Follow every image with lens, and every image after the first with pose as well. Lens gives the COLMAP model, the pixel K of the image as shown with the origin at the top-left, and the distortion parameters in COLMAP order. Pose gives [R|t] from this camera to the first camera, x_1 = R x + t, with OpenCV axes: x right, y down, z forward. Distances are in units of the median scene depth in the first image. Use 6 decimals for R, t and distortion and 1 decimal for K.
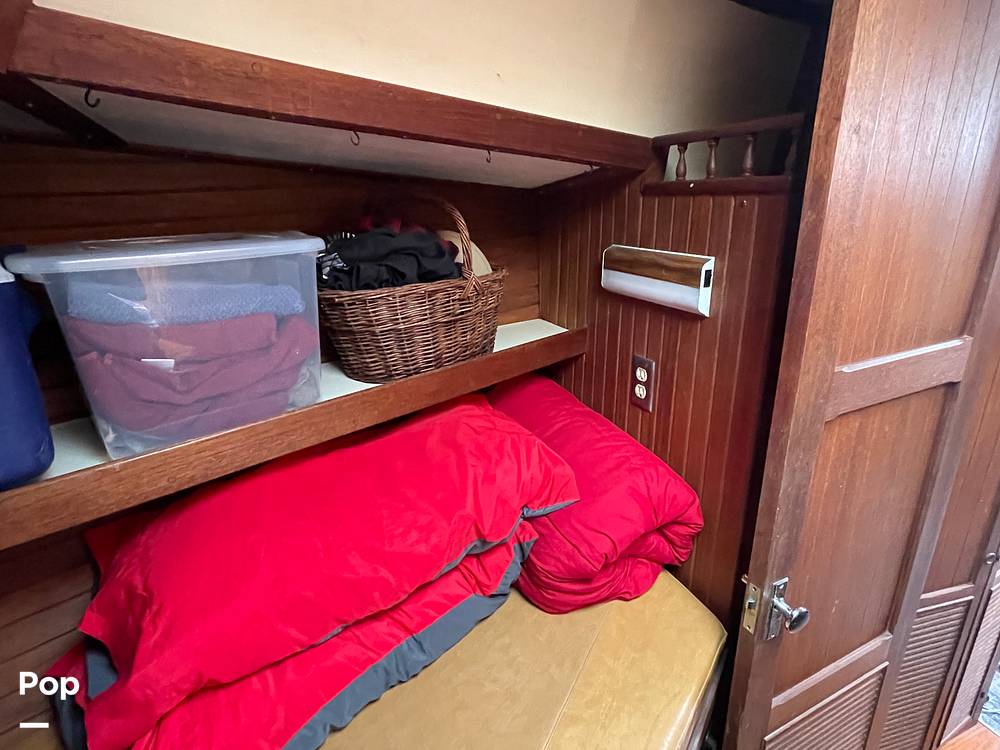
lens RADIAL K [[528.0, 0, 502.2], [0, 528.0, 370.6], [0, 0, 1]] dist [-0.003468, 0.001236]
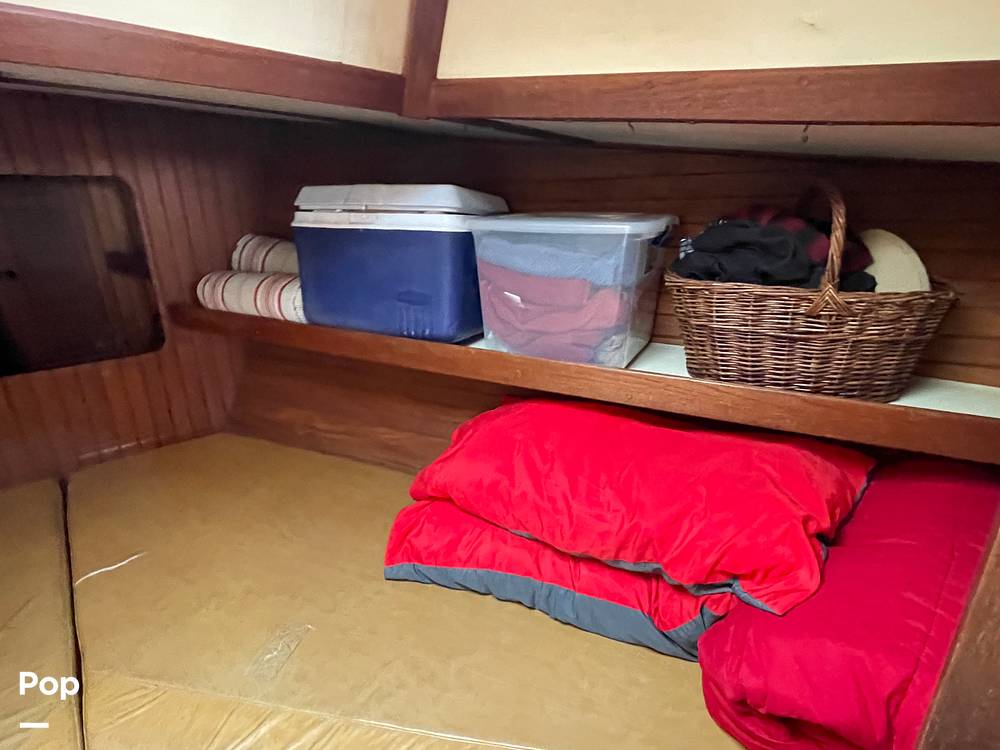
lens RADIAL K [[528.0, 0, 502.2], [0, 528.0, 370.6], [0, 0, 1]] dist [-0.003468, 0.001236]
pose [[0.337382, 0.320867, -0.884996, 0.513969], [-0.290998, 0.929621, 0.226110, -0.108248], [0.895262, 0.181246, 0.407009, 0.302122]]
